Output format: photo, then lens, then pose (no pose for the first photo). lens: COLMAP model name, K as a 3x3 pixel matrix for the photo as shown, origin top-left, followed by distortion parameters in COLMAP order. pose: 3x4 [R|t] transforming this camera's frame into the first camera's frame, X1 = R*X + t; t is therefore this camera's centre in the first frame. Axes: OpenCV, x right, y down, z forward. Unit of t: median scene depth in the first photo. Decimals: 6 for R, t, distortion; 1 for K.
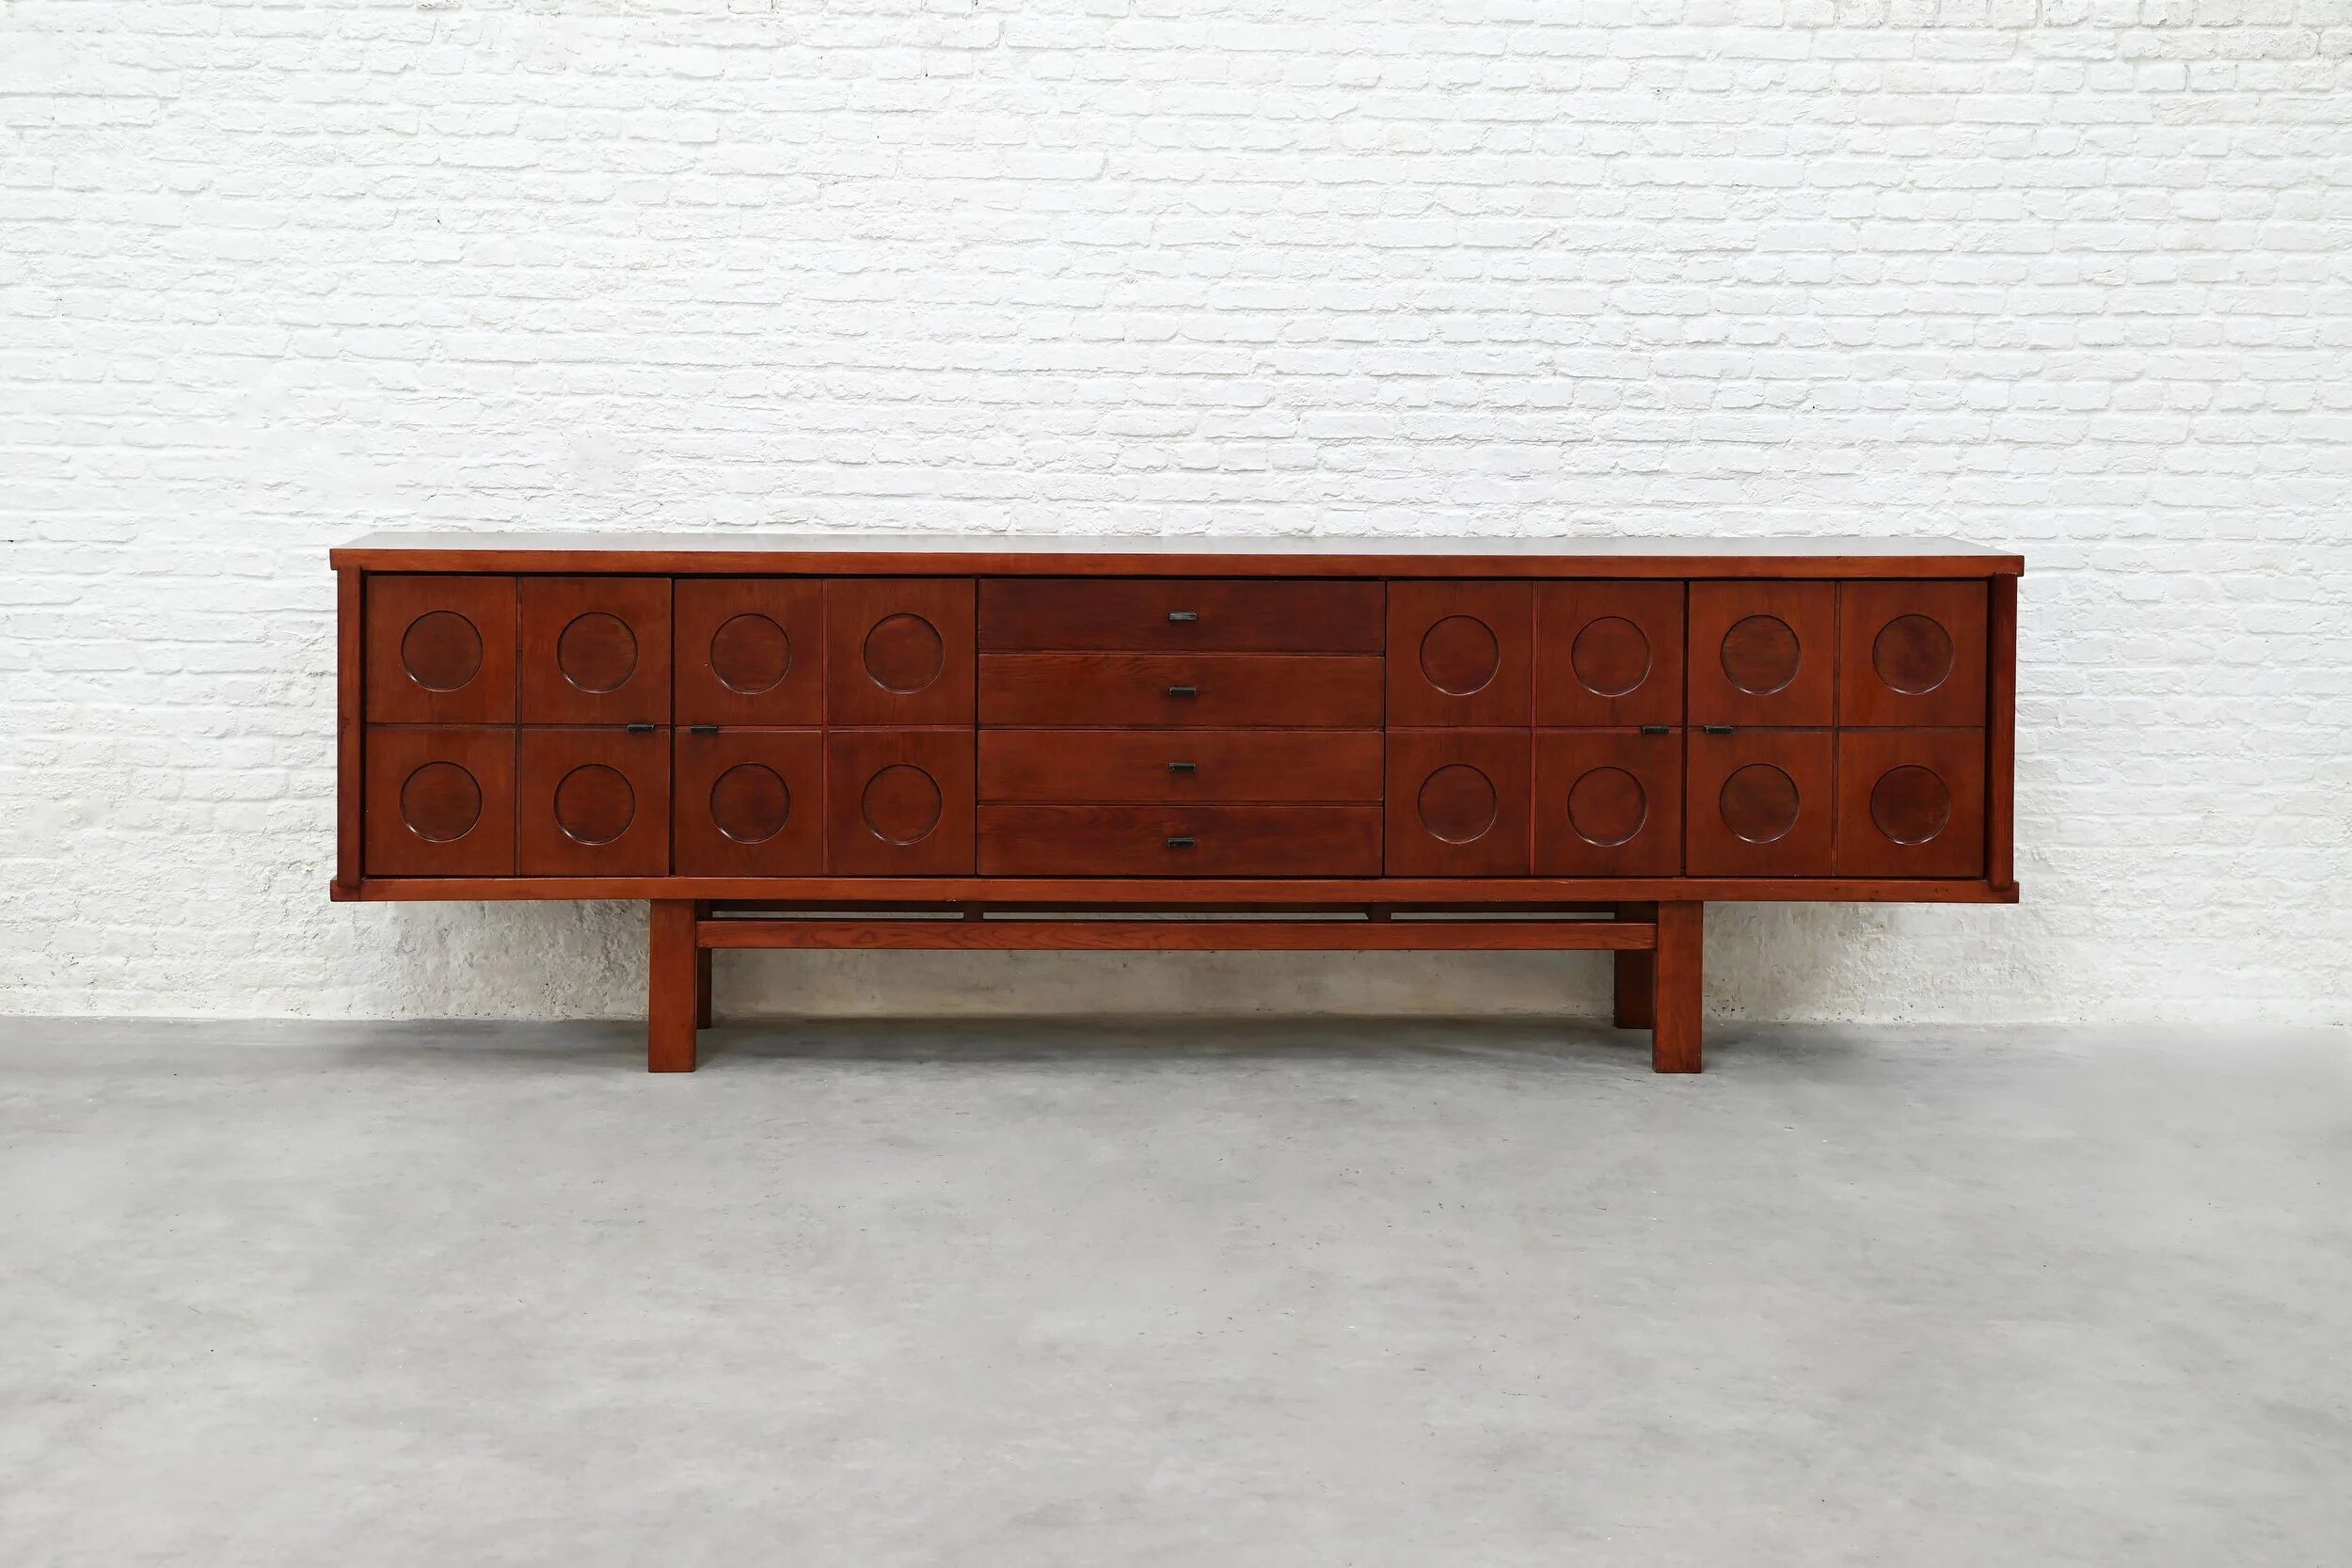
lens RADIAL K [[3616.5, 0, 1087.1], [0, 3616.5, 574.7], [0, 0, 1]] dist [0.108561, 0.111435]
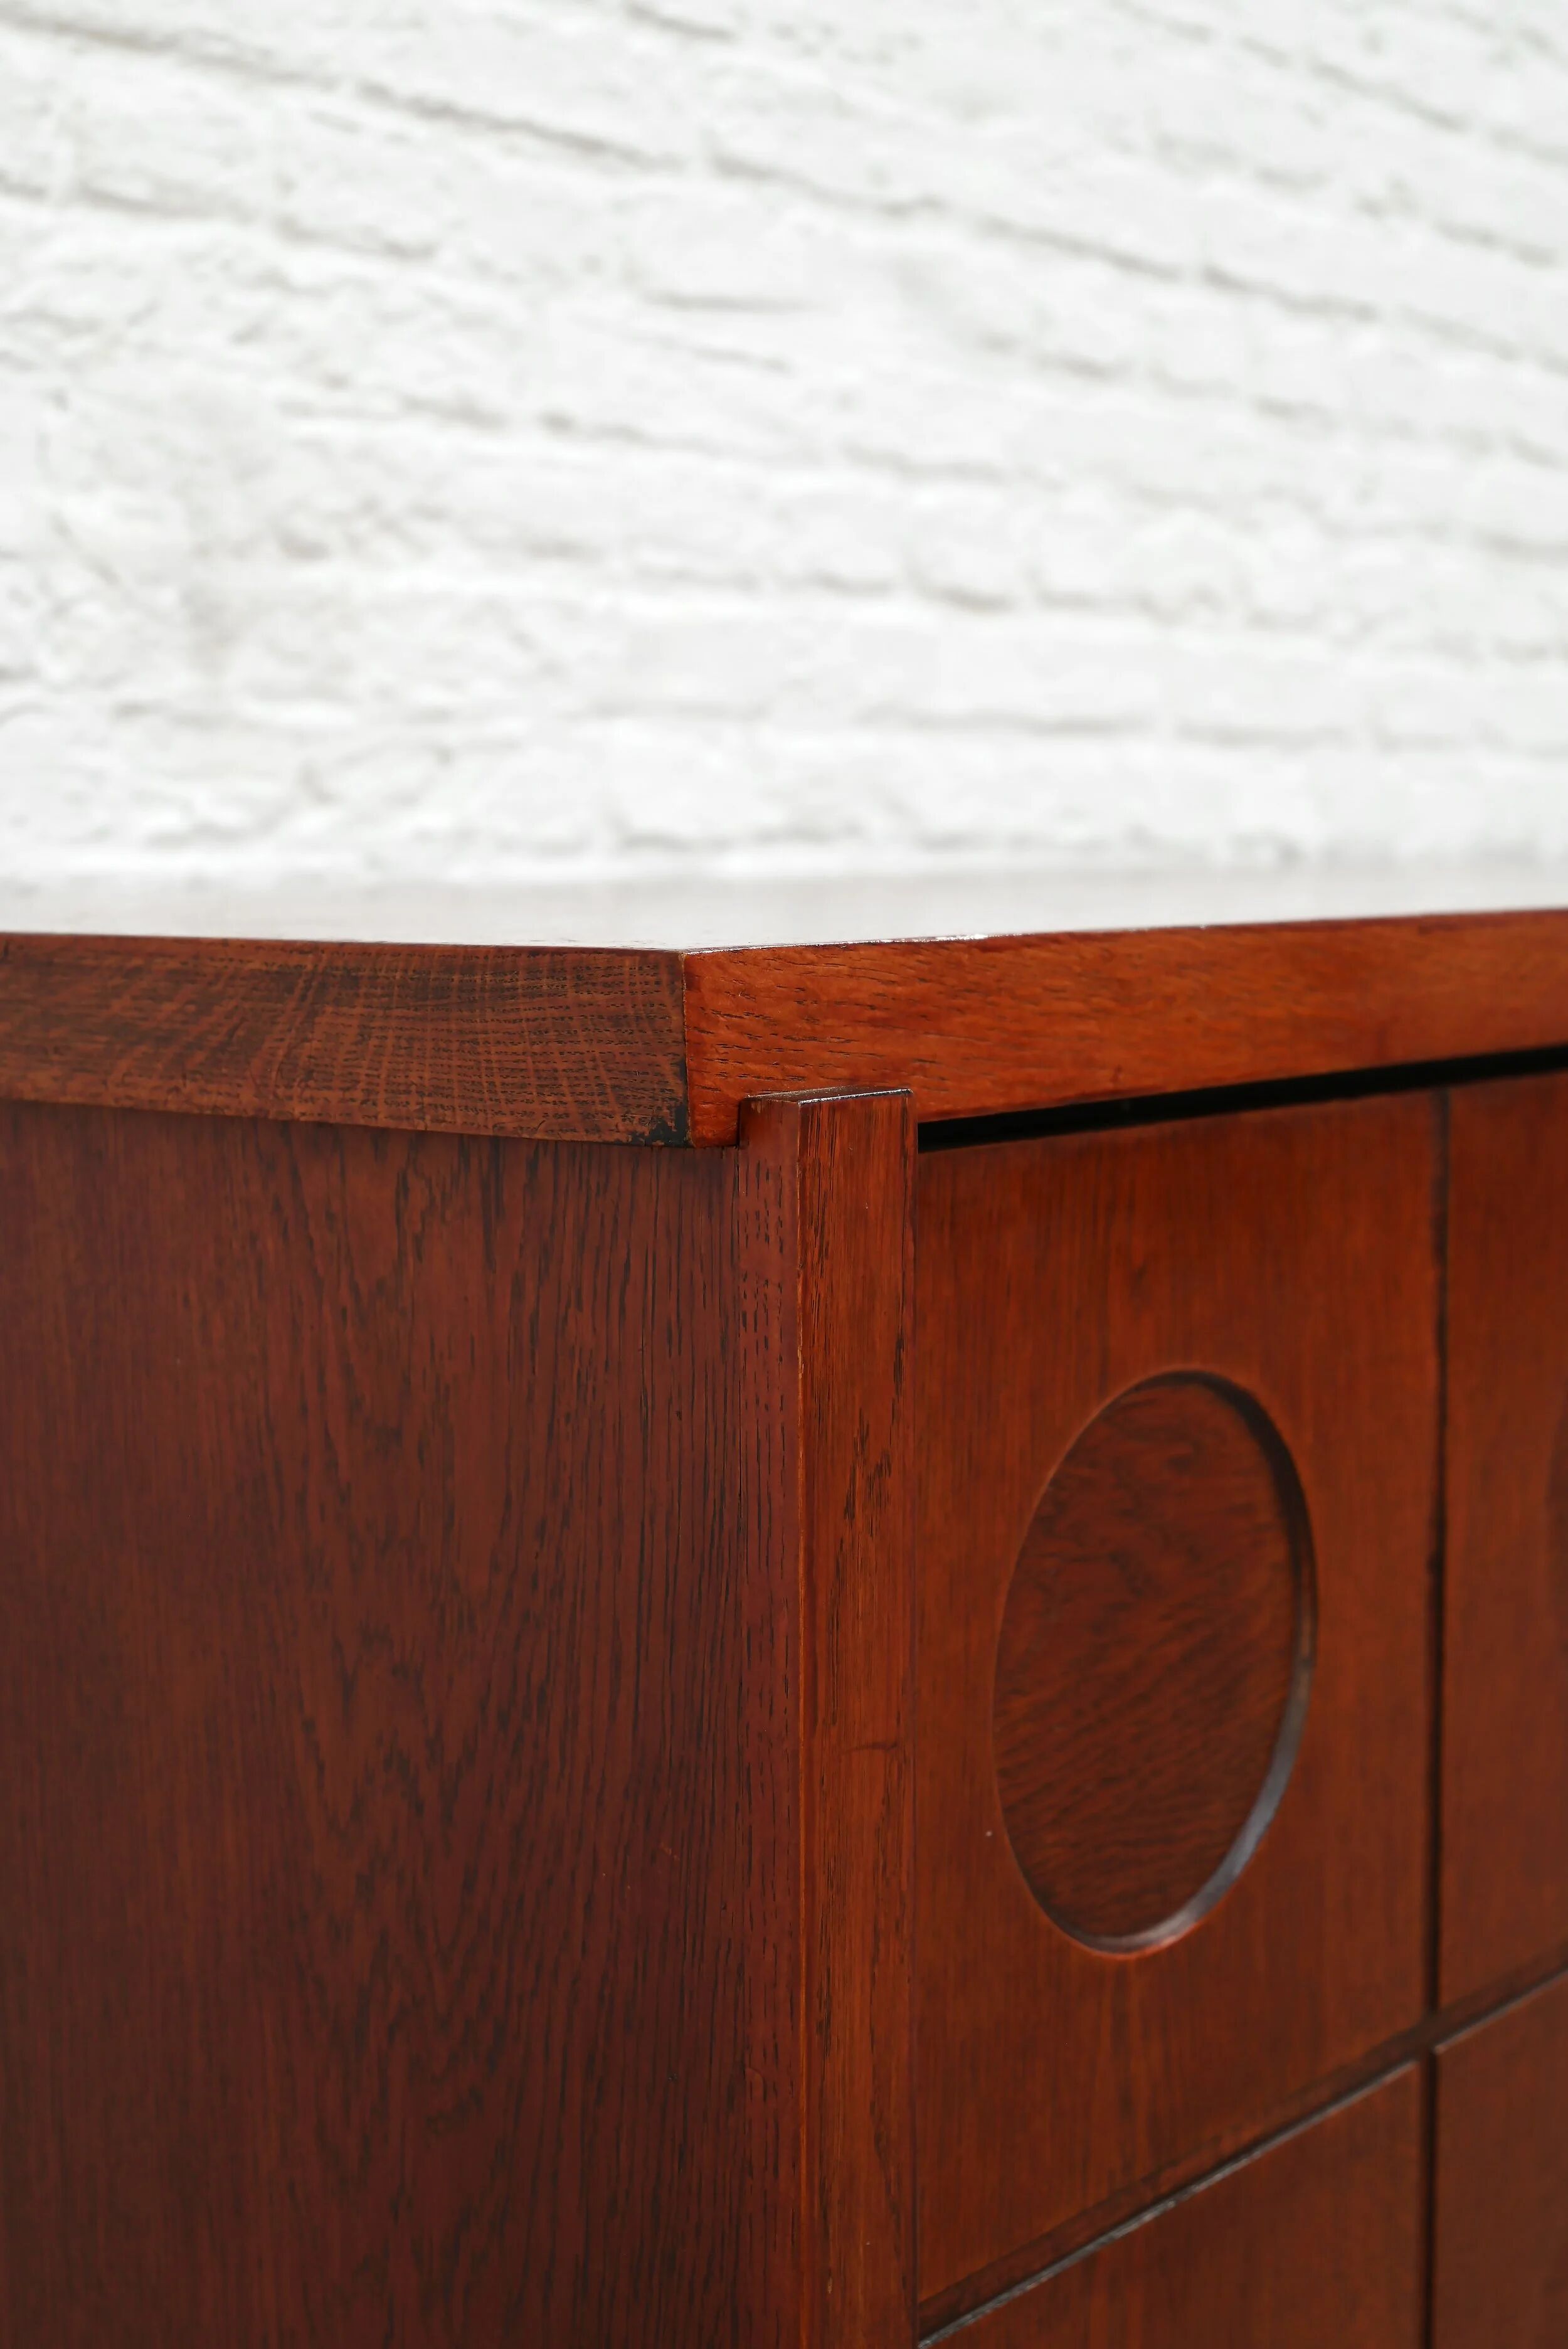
lens RADIAL K [[3310.3, 0, 789.1], [0, 3310.3, 1180.4], [0, 0, 1]] dist [-0.019239, 0.038700]
pose [[0.653742, -0.093776, 0.750884, -0.257769], [0.062184, 0.995593, 0.070198, -0.006599], [-0.754158, 0.000801, 0.656692, 0.851447]]
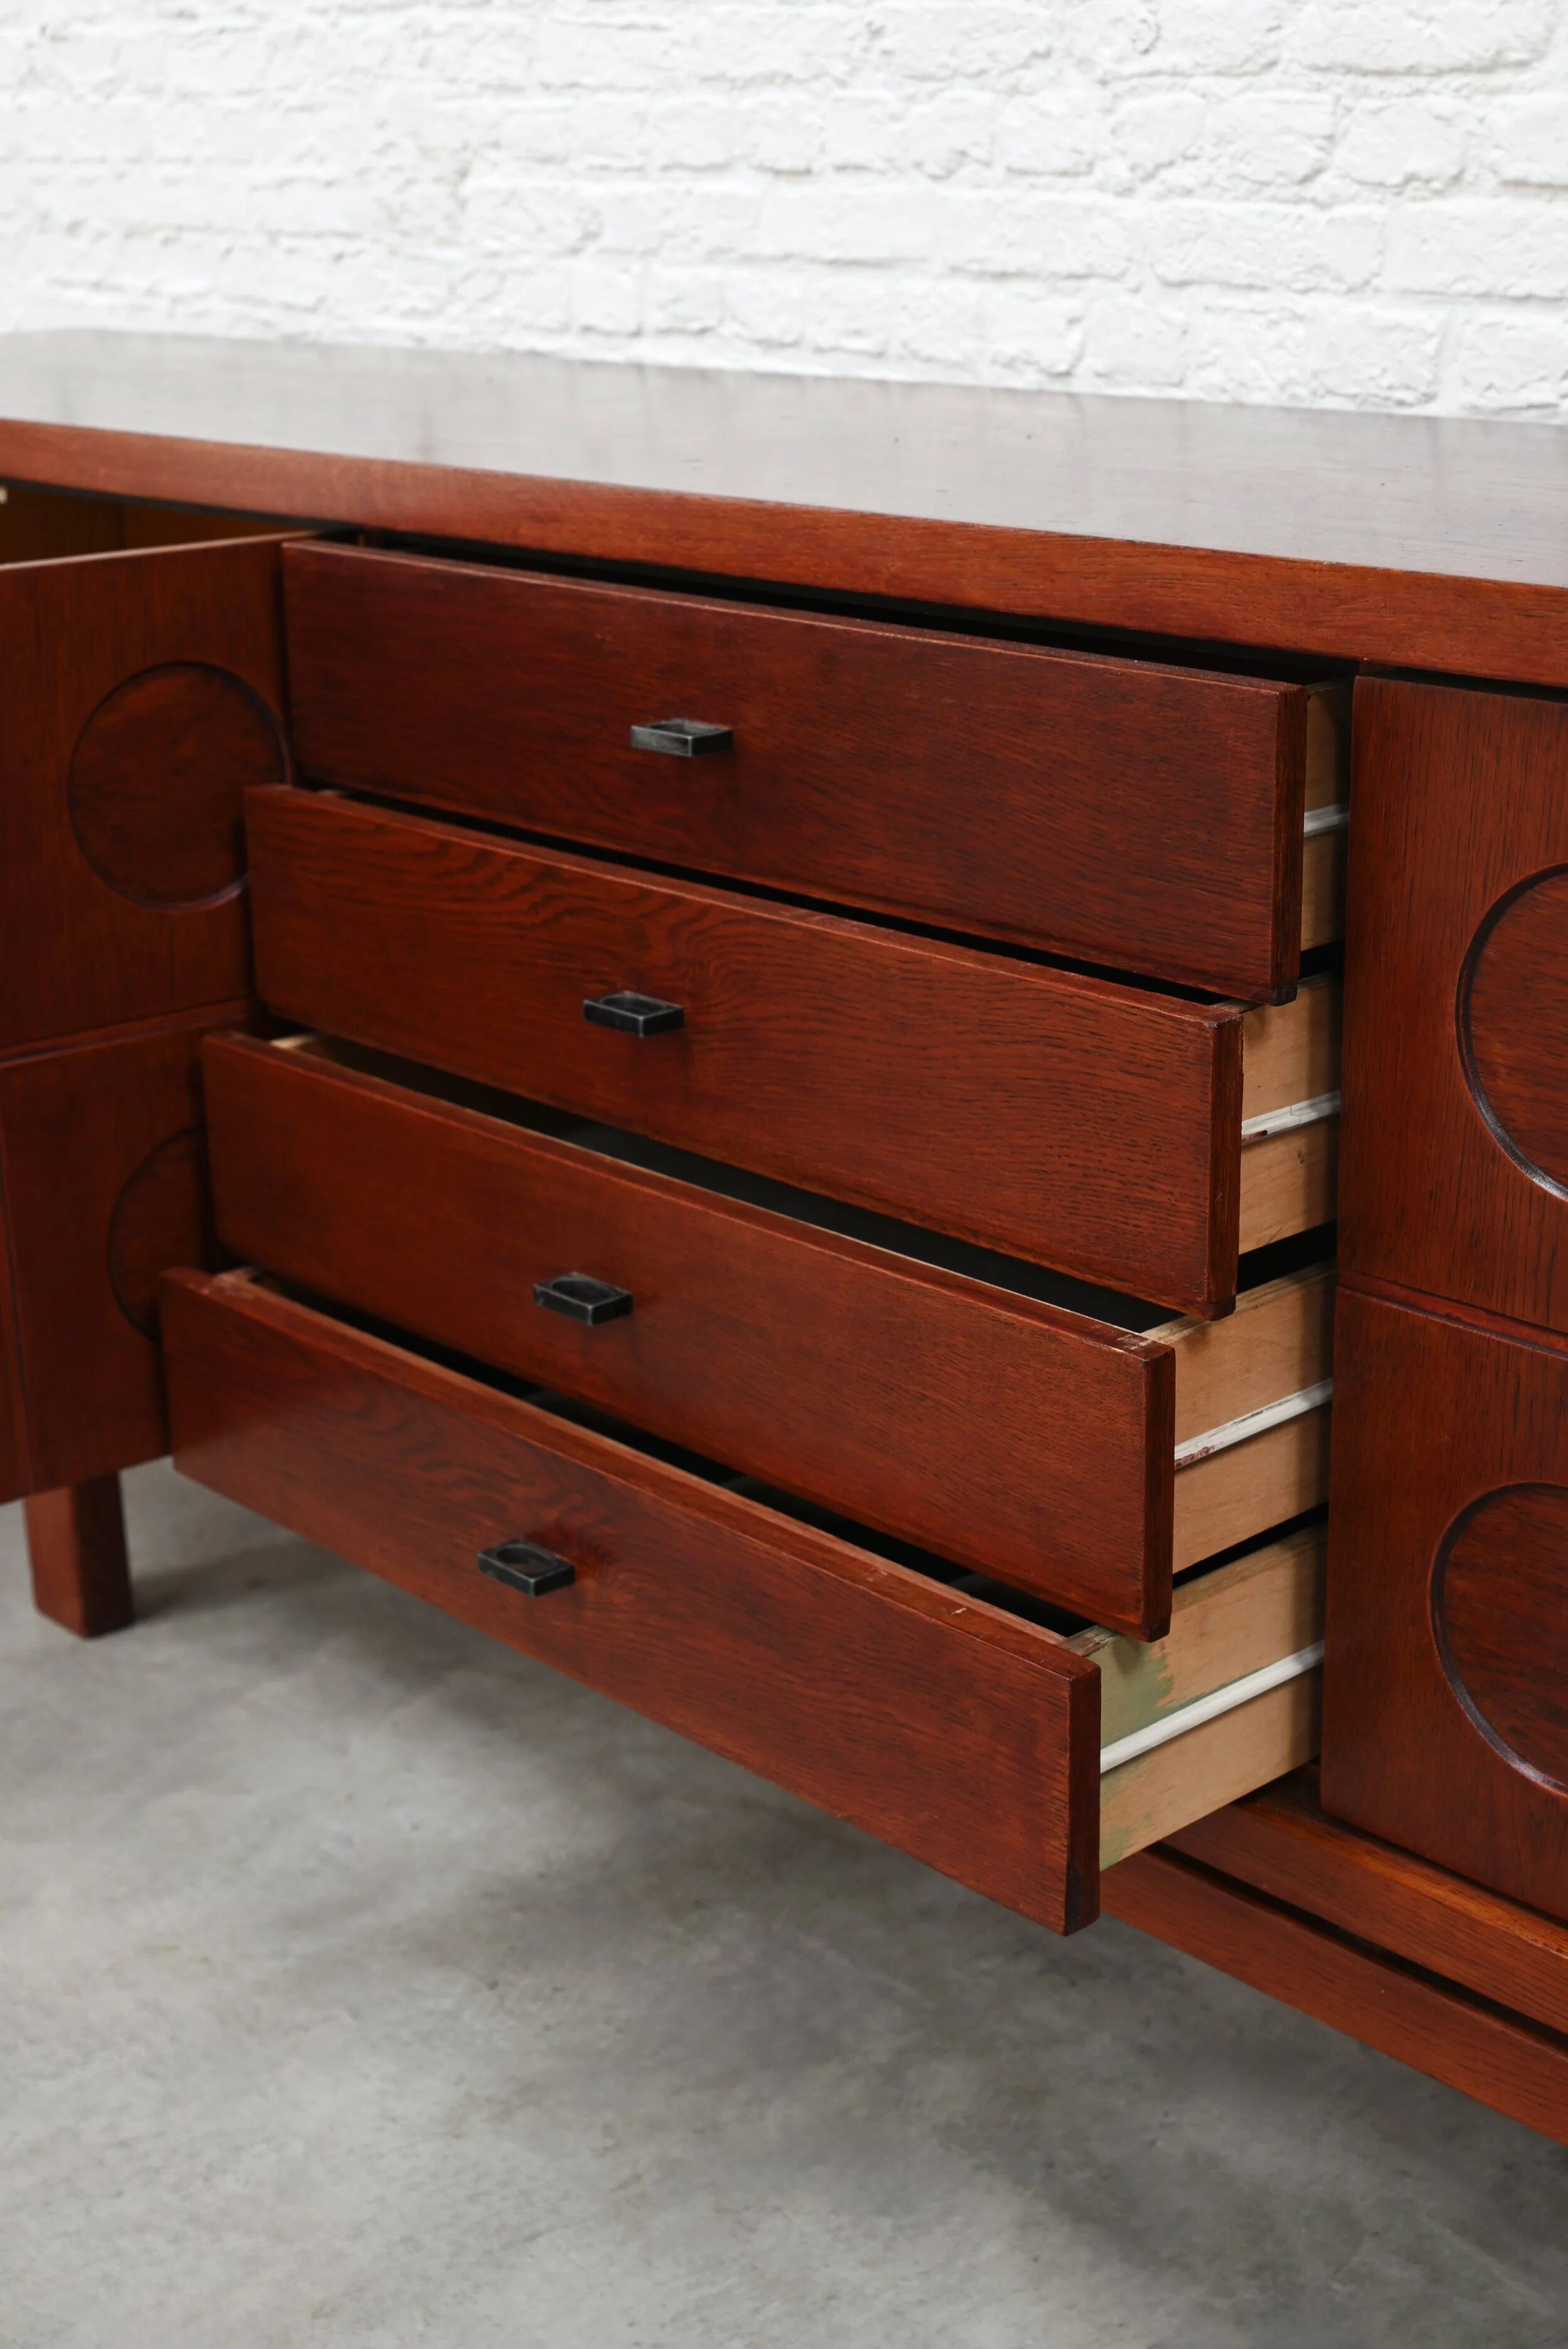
lens RADIAL K [[3310.3, 0, 789.1], [0, 3310.3, 1180.4], [0, 0, 1]] dist [-0.019239, 0.038700]
pose [[0.641749, 0.218151, -0.735234, 0.206648], [-0.022234, 0.963579, 0.266497, -0.021443], [0.766593, -0.154677, 0.623226, 0.771519]]
